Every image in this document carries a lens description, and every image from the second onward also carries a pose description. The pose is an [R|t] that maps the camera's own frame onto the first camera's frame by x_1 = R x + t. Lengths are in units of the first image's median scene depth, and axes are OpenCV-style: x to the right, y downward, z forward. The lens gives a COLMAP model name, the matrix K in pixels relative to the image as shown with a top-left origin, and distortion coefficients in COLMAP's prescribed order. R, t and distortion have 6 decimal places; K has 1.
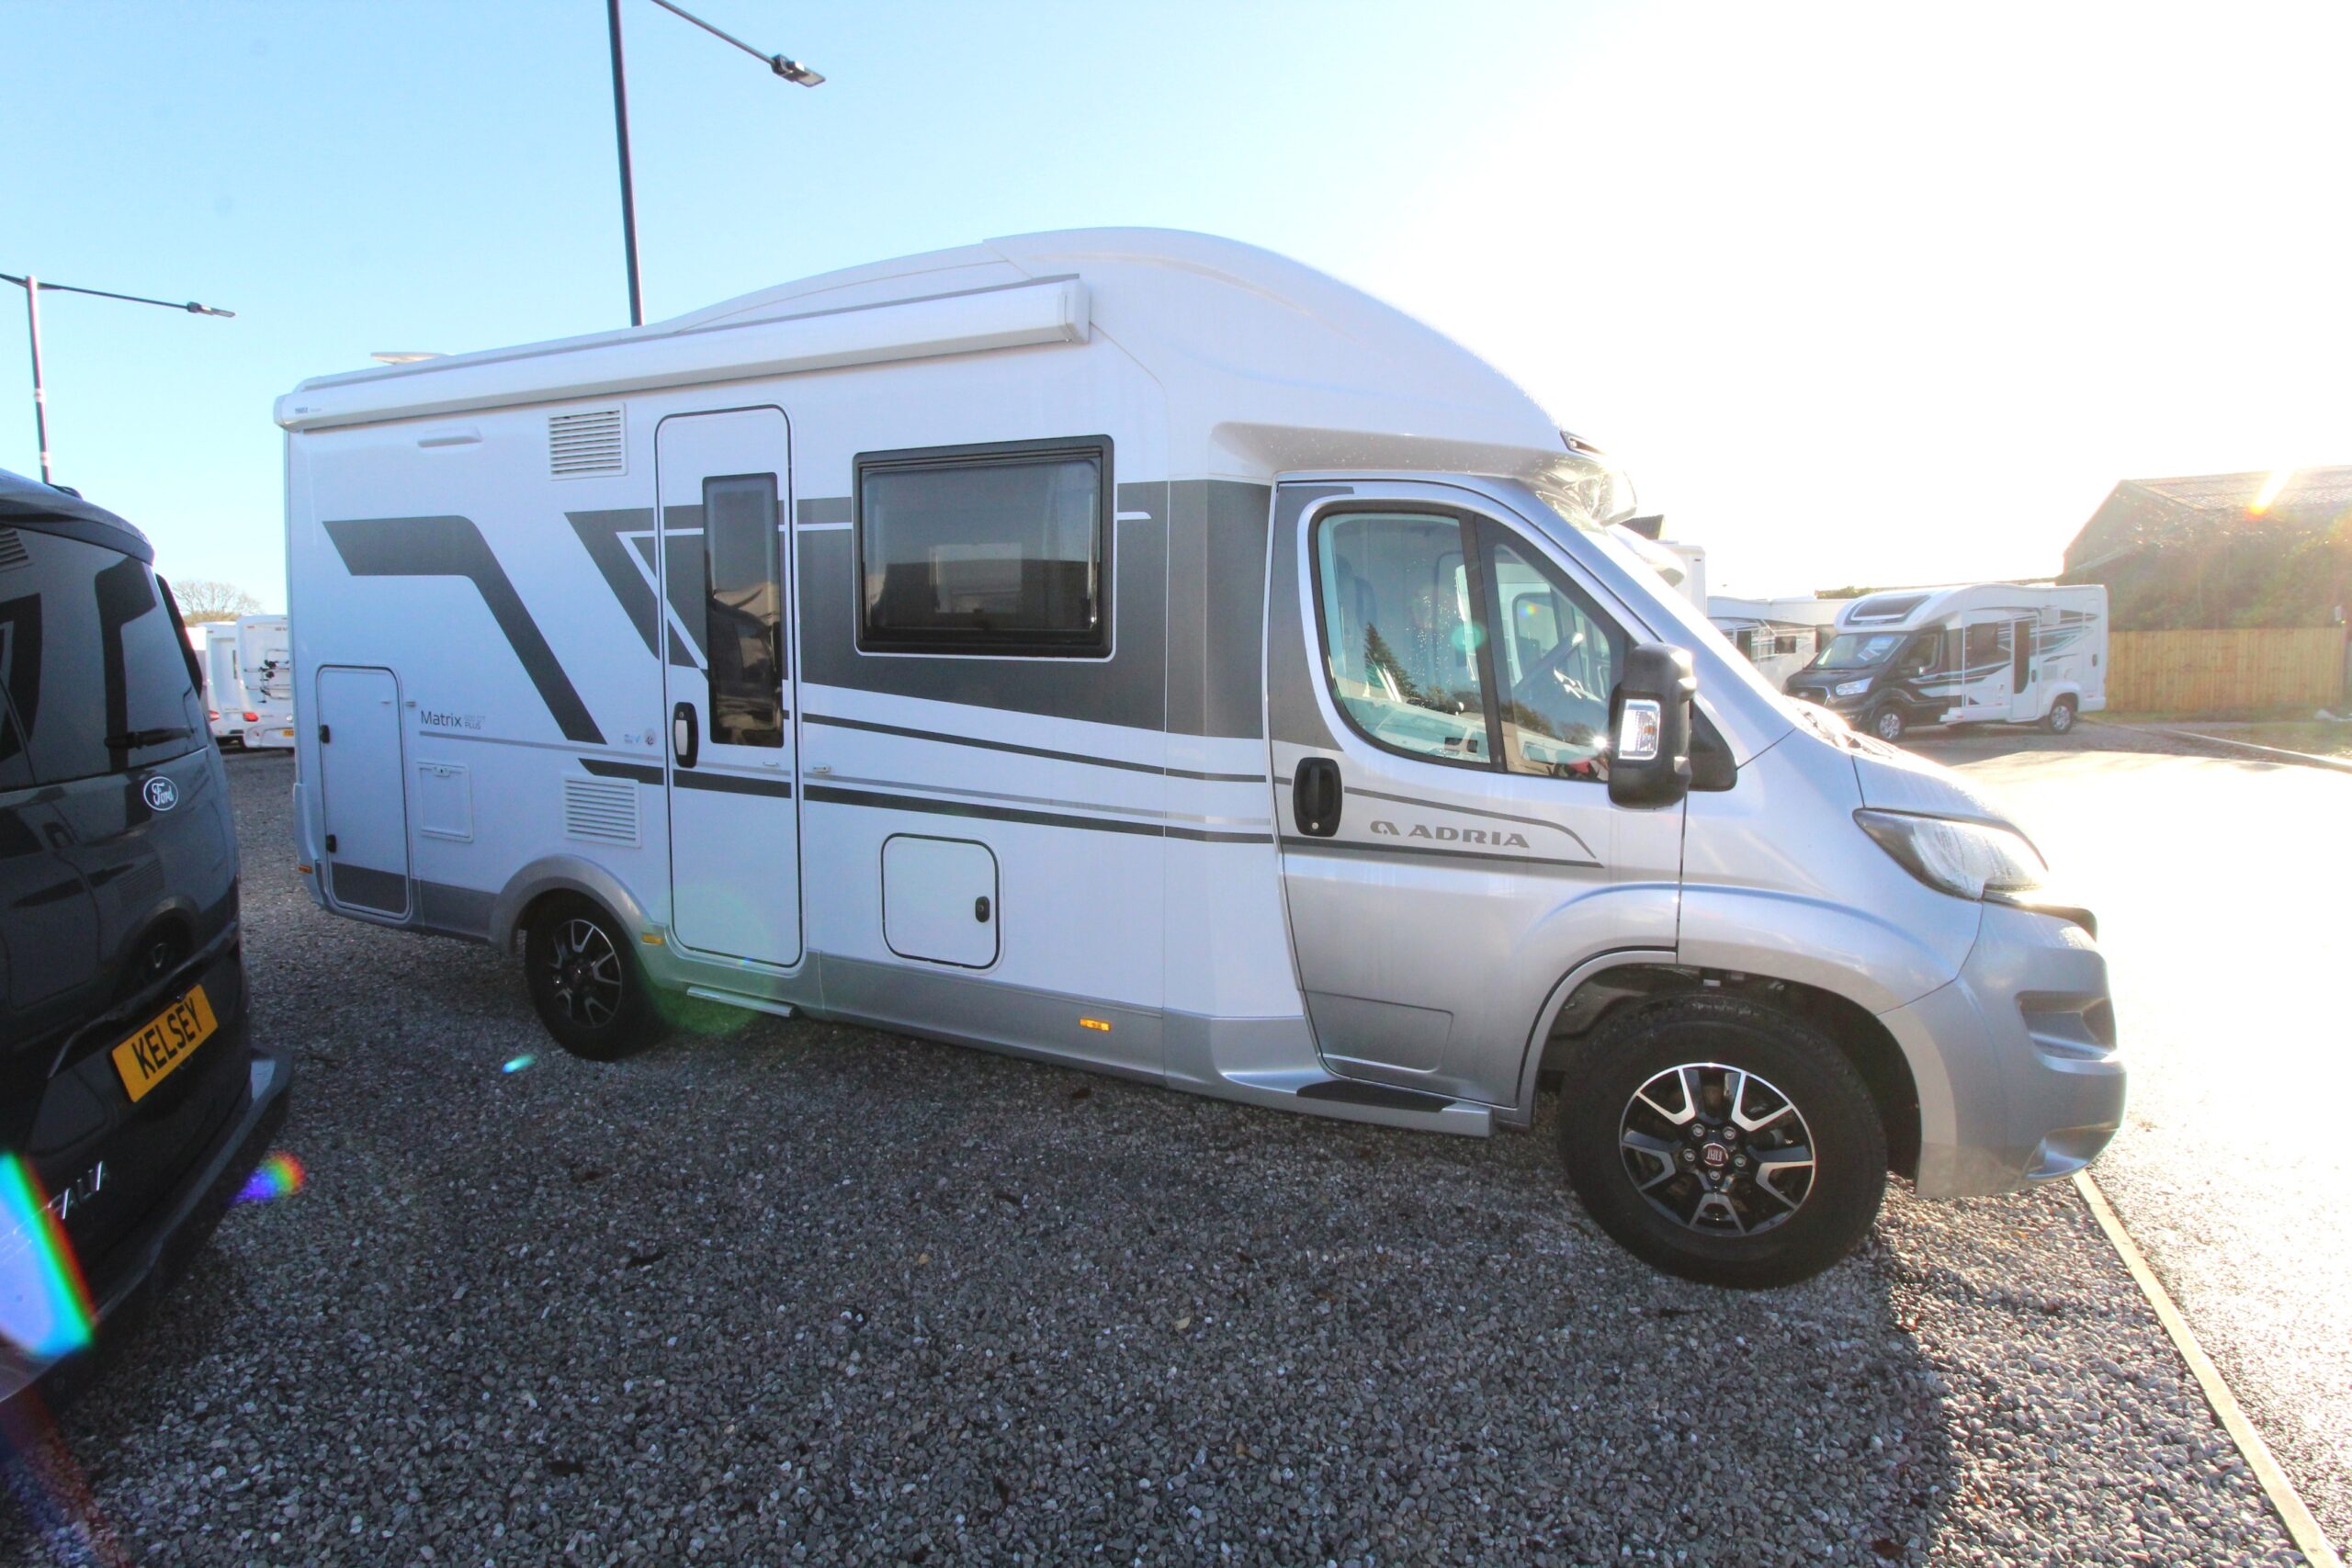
lens RADIAL K [[1090.4, 0, 1178.2], [0, 1090.4, 768.4], [0, 0, 1]] dist [-0.007863, -0.008177]
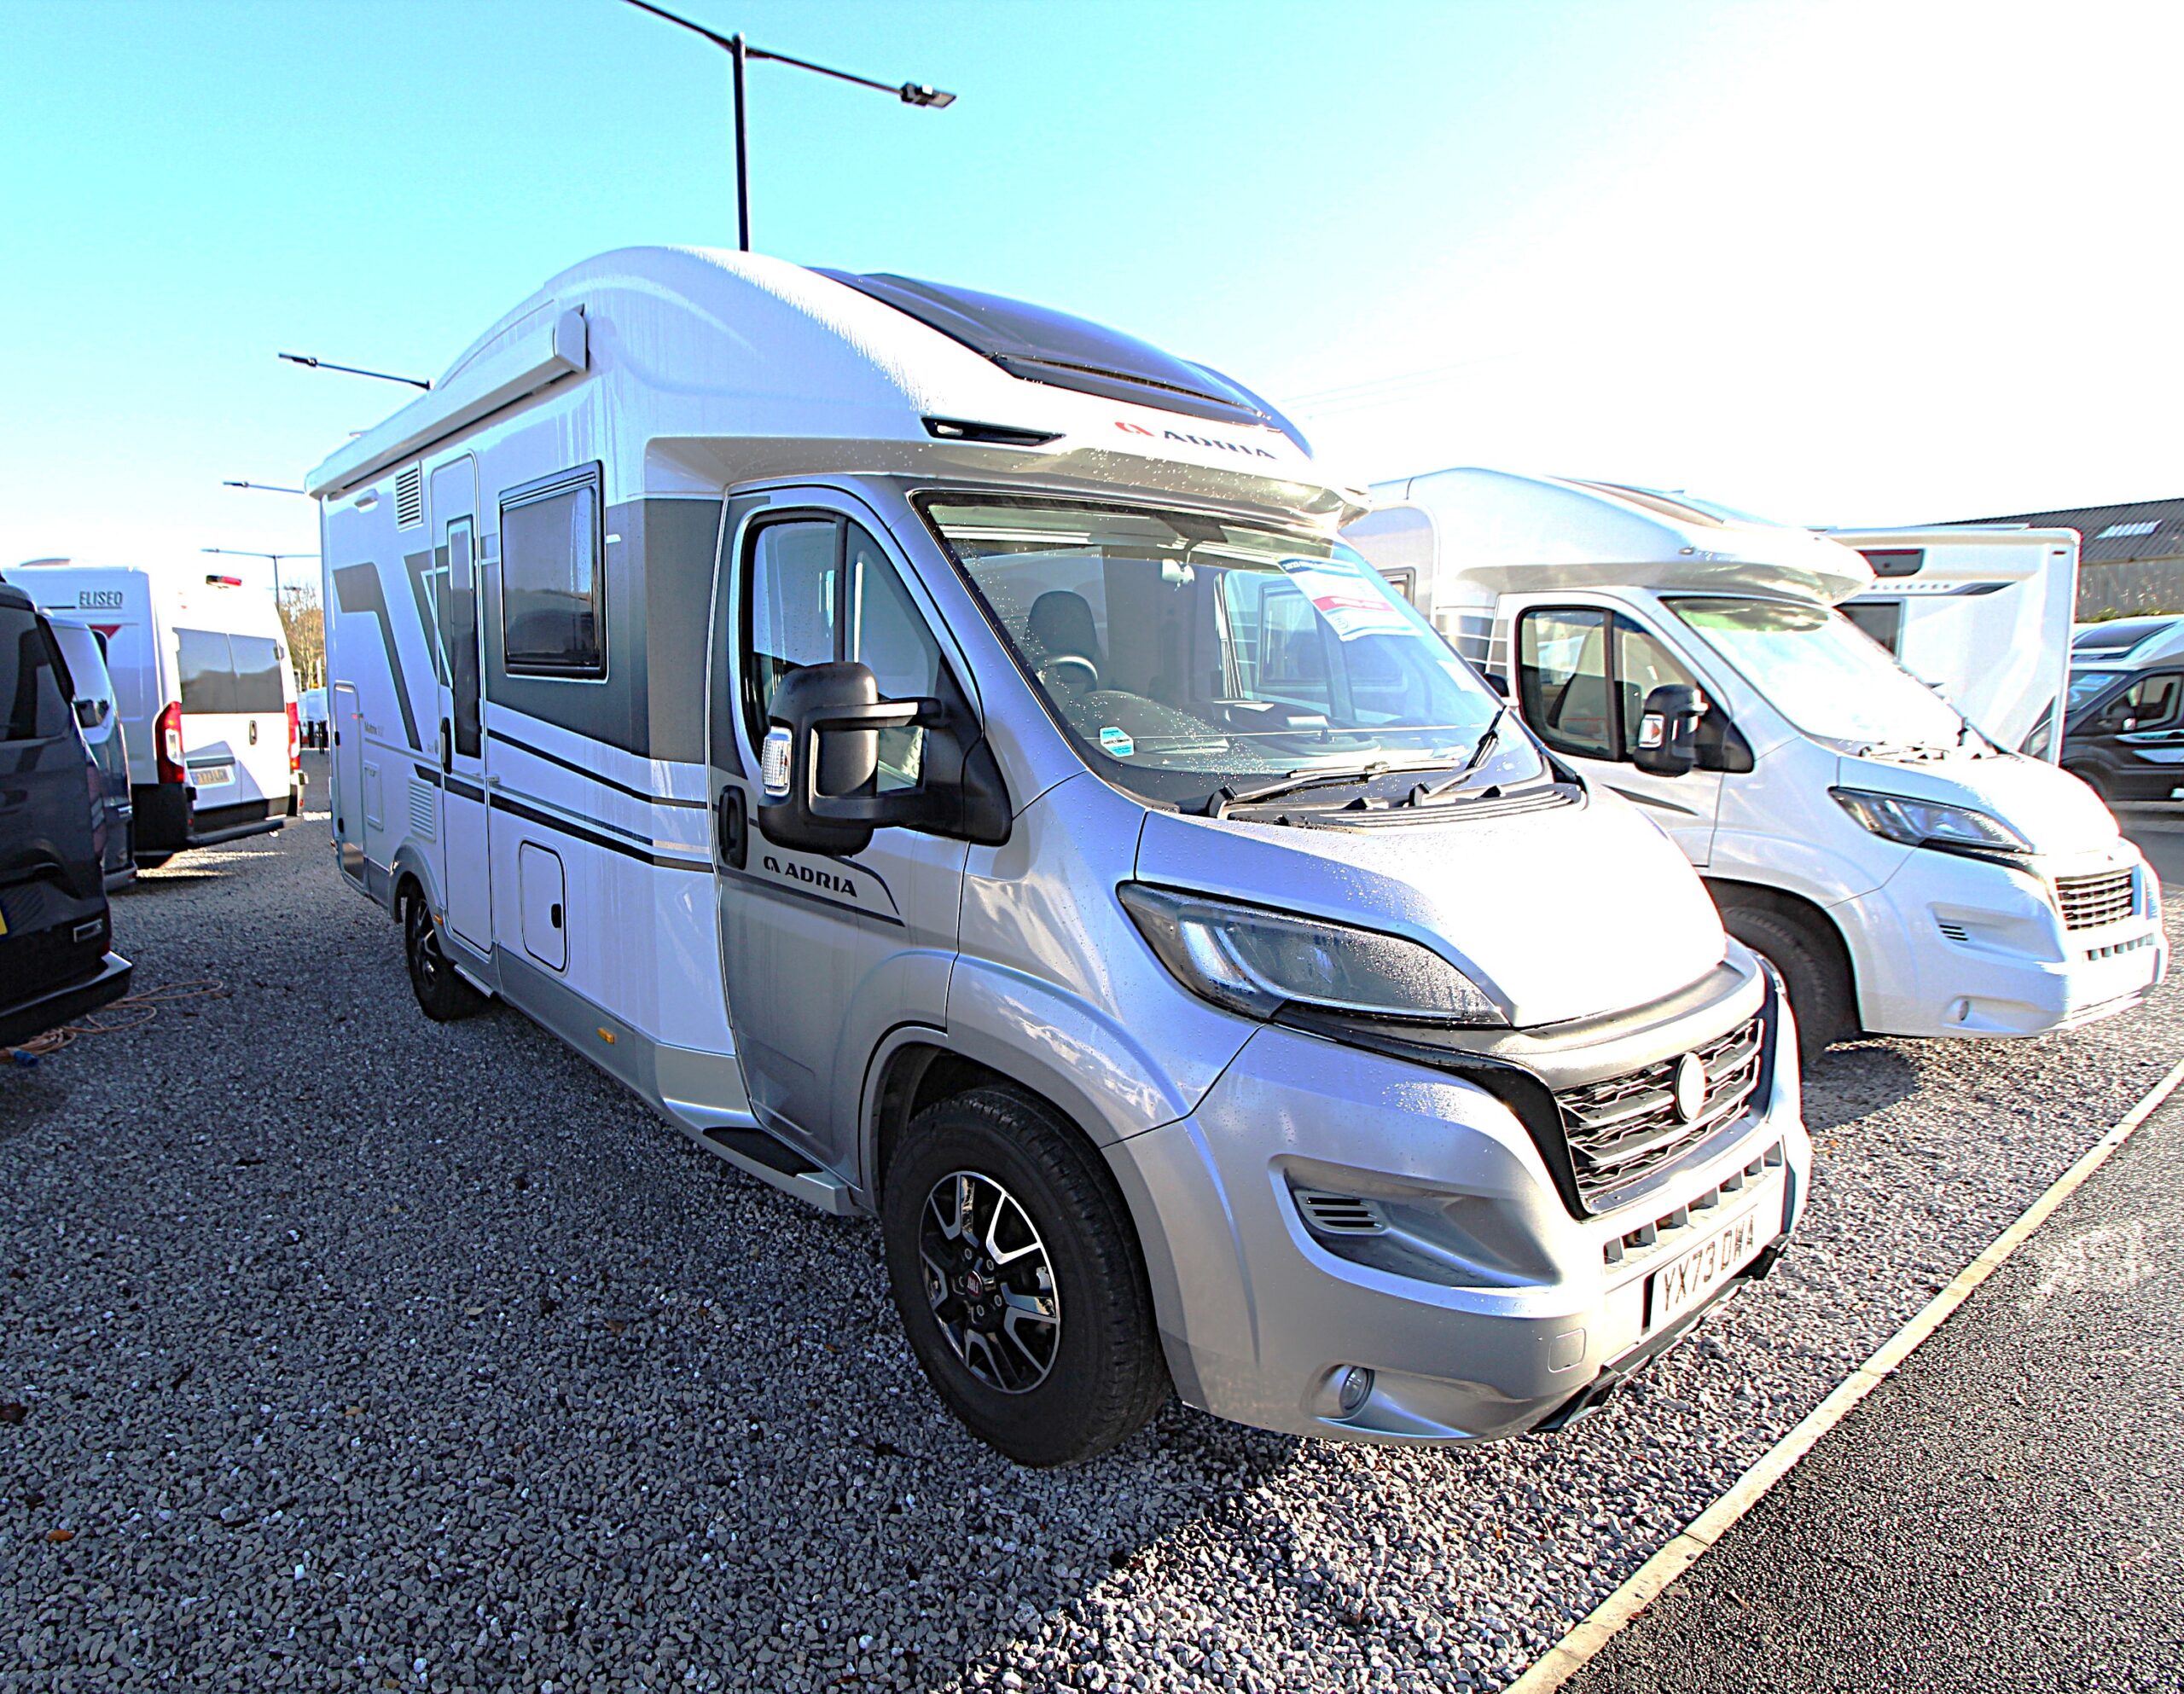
lens RADIAL K [[1216.3, 0, 1092.0], [0, 1216.3, 848.4], [0, 0, 1]] dist [-0.005722, -0.000712]
pose [[0.883093, 0.071359, -0.463741, 0.897509], [-0.060143, 0.997429, 0.038952, -0.015471], [0.465328, -0.006507, 0.885114, 0.205774]]
